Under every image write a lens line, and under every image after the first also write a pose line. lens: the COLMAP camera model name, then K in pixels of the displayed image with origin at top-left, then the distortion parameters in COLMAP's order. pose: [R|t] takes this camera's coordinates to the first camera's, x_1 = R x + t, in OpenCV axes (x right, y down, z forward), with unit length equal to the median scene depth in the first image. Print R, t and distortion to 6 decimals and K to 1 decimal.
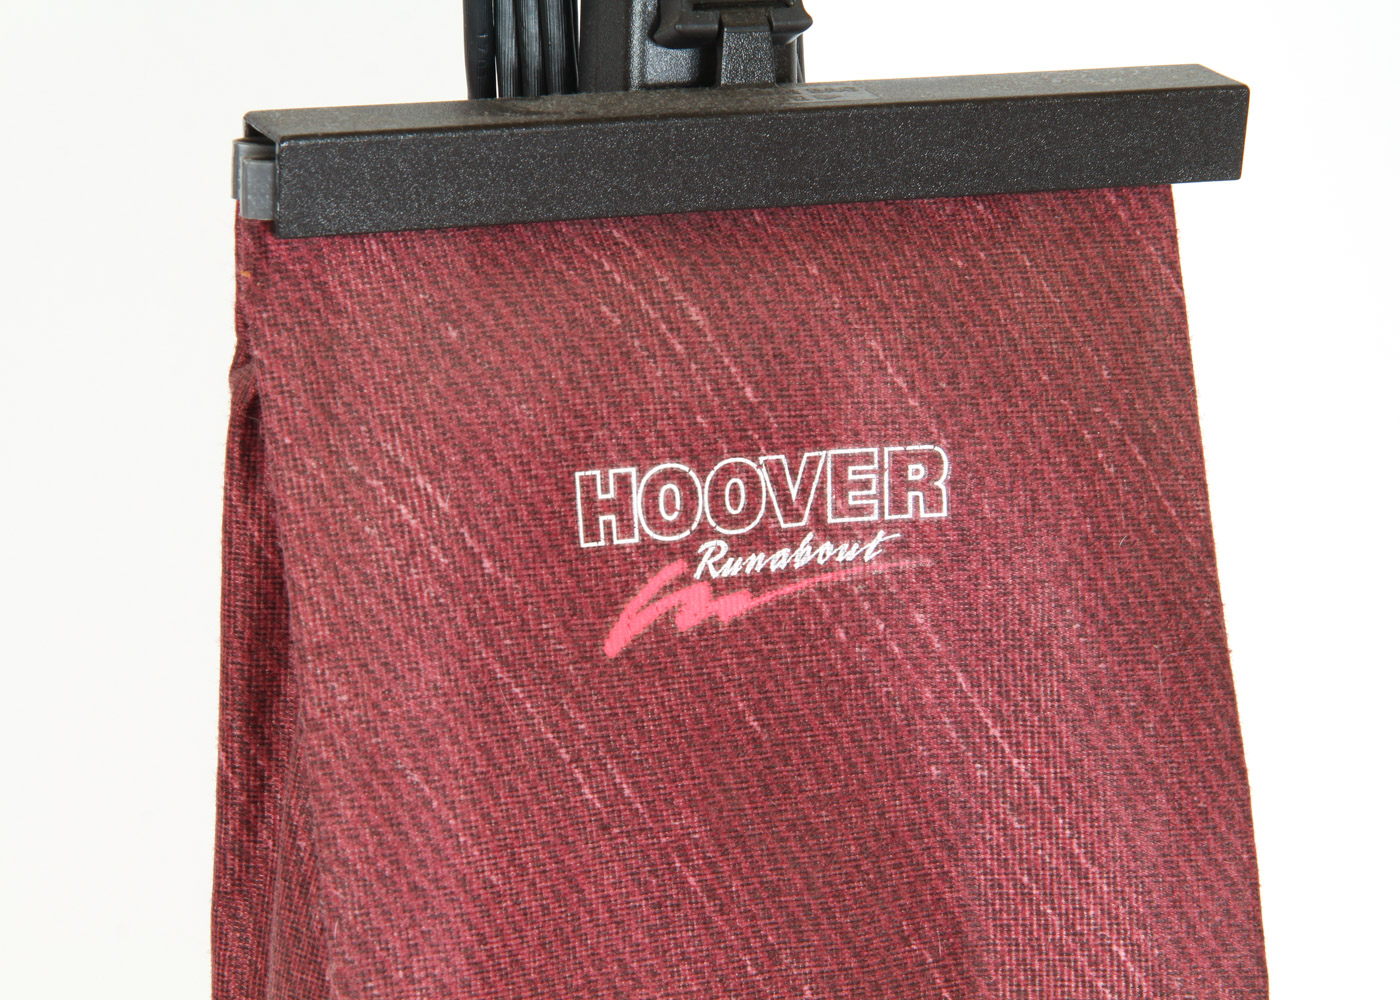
lens RADIAL K [[5662.4, 0, 700.0], [0, 5662.4, 500.0], [0, 0, 1]] dist [0.914016, 0.122291]
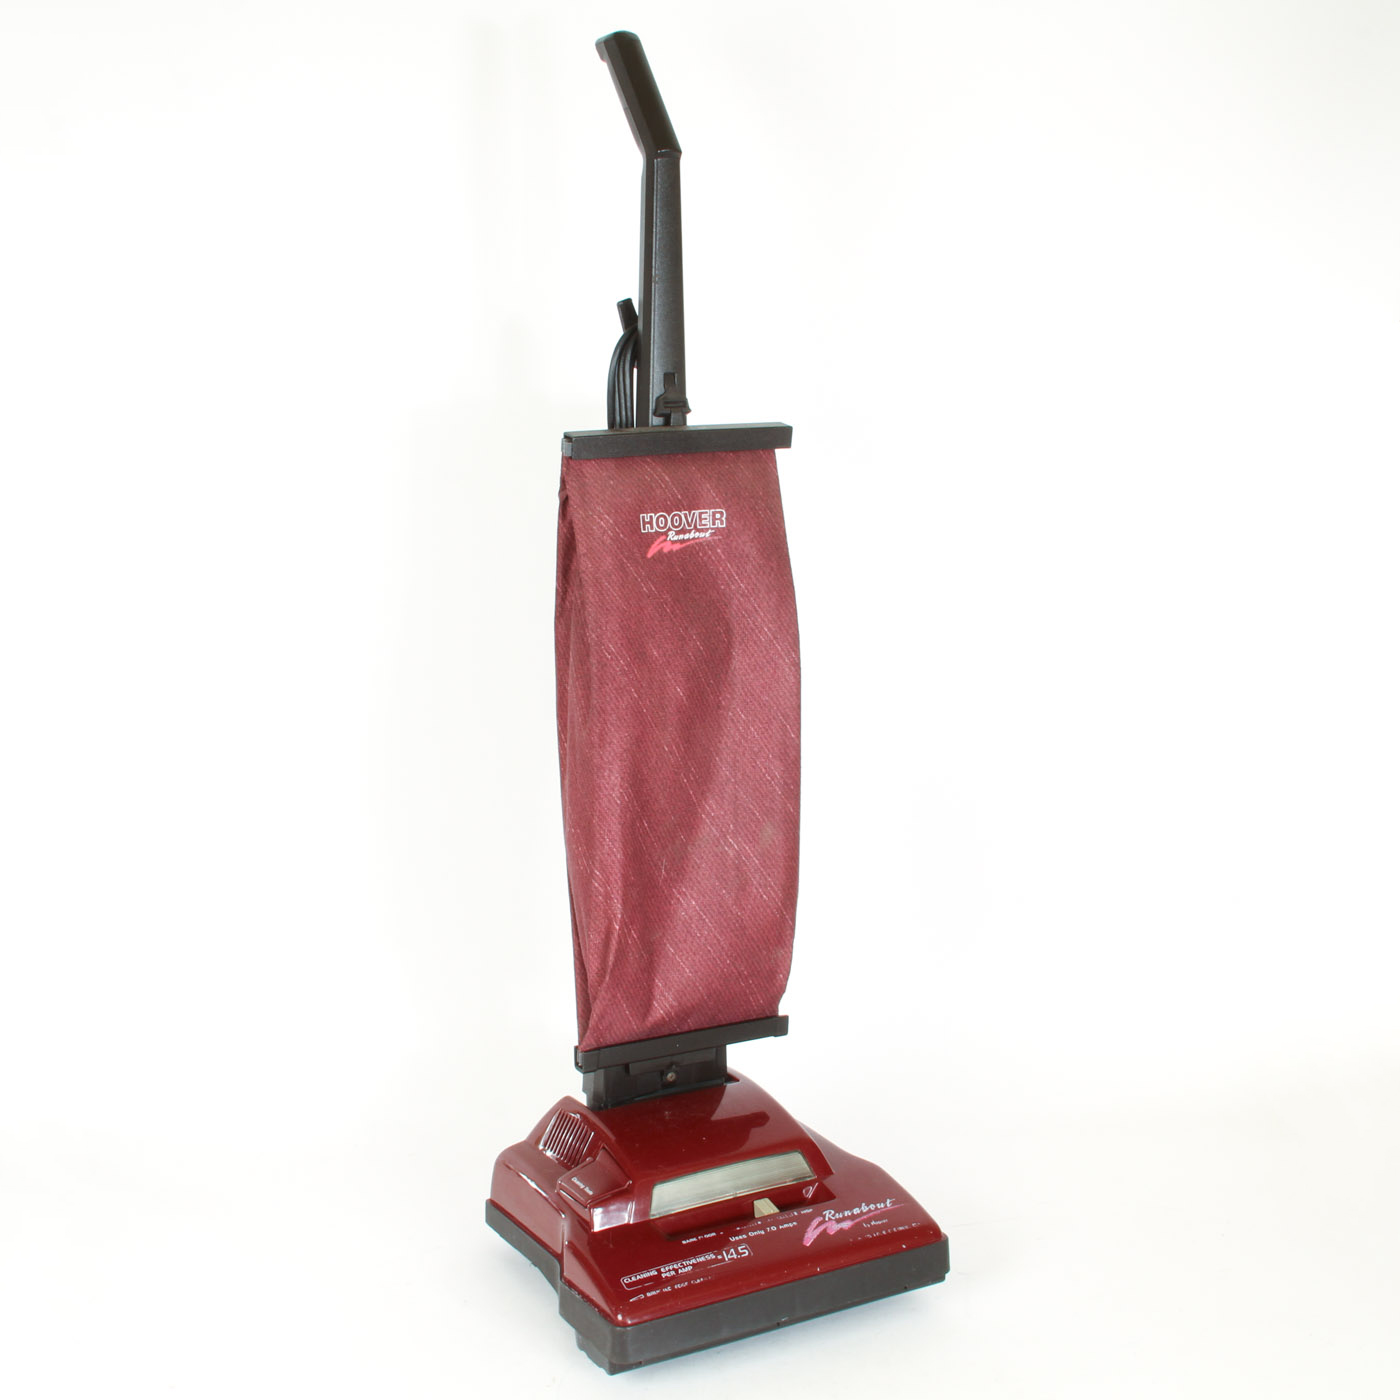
lens RADIAL K [[2162.2, 0, 700.0], [0, 2162.2, 700.0], [0, 0, 1]] dist [-0.114049, 0.127248]
pose [[0.997405, -0.016182, 0.070152, -0.091537], [0.014301, 0.999527, 0.027232, 0.089186], [-0.070560, -0.026158, 0.997165, -0.620278]]
